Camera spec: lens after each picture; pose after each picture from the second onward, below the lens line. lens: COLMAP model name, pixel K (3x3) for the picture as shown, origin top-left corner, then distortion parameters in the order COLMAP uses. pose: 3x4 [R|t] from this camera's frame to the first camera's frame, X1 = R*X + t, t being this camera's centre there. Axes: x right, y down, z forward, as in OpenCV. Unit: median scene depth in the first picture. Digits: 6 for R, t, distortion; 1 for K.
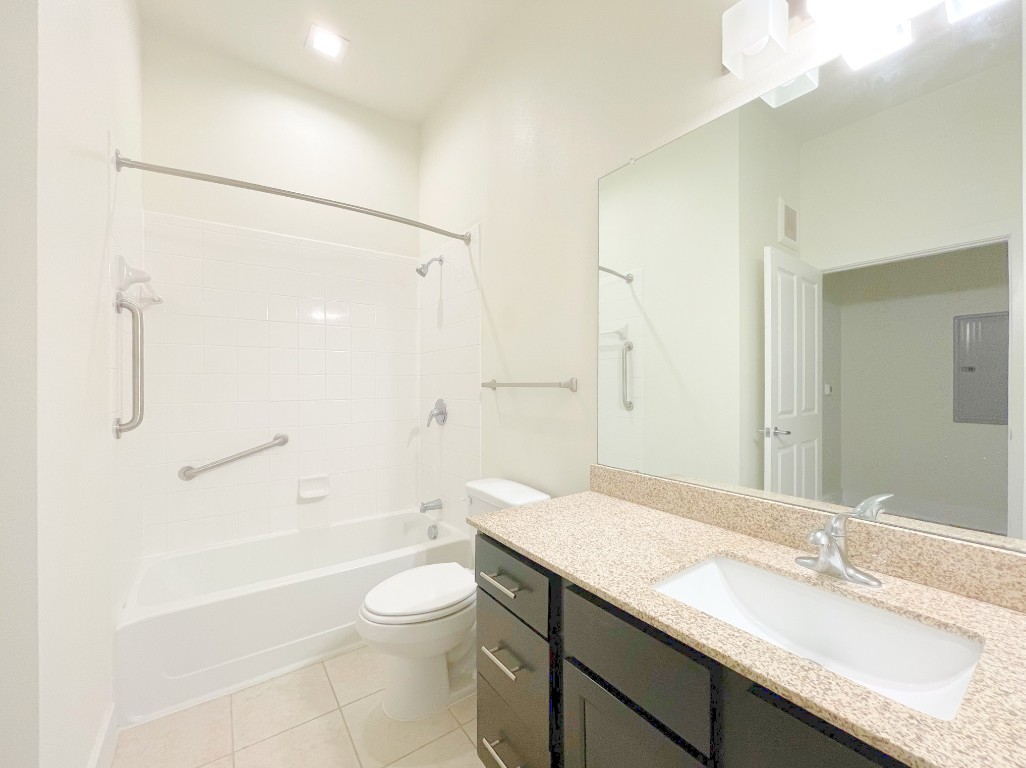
lens RADIAL K [[418.6, 0, 510.5], [0, 418.6, 383.7], [0, 0, 1]] dist [0.003432, 0.000781]
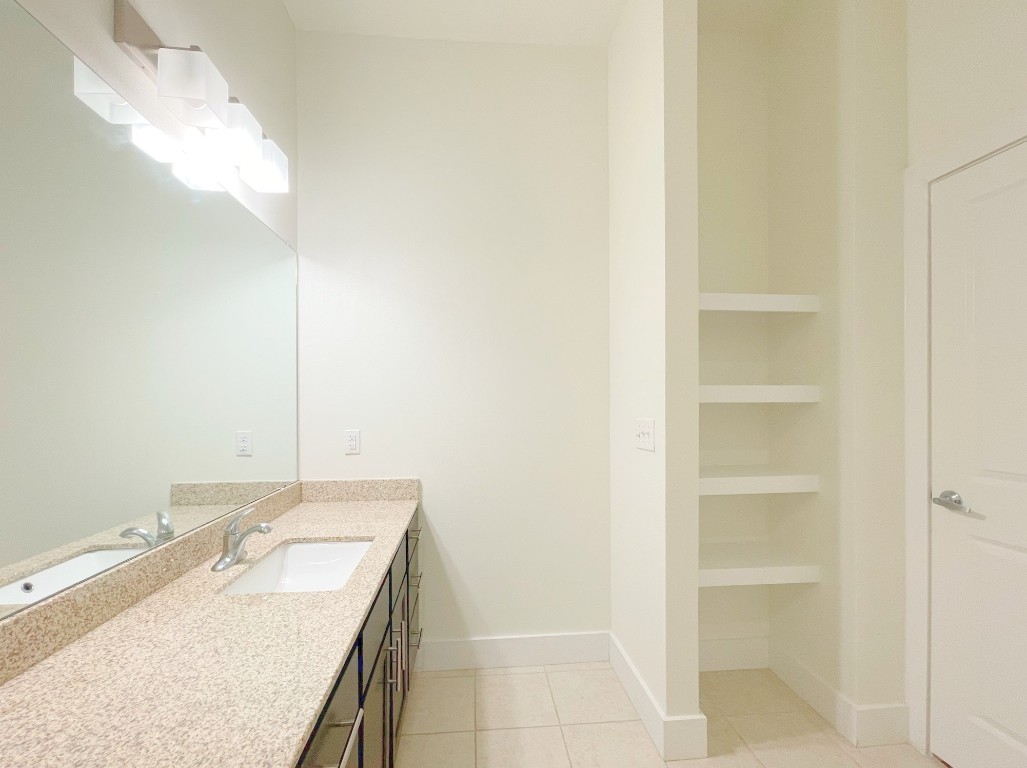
lens RADIAL K [[419.1, 0, 511.0], [0, 419.1, 392.8], [0, 0, 1]] dist [0.003432, 0.000781]
pose [[-0.863942, 0.011722, 0.503455, -0.384961], [0.000747, 0.999758, -0.021995, -0.037349], [-0.503590, -0.018626, -0.863742, 0.944300]]
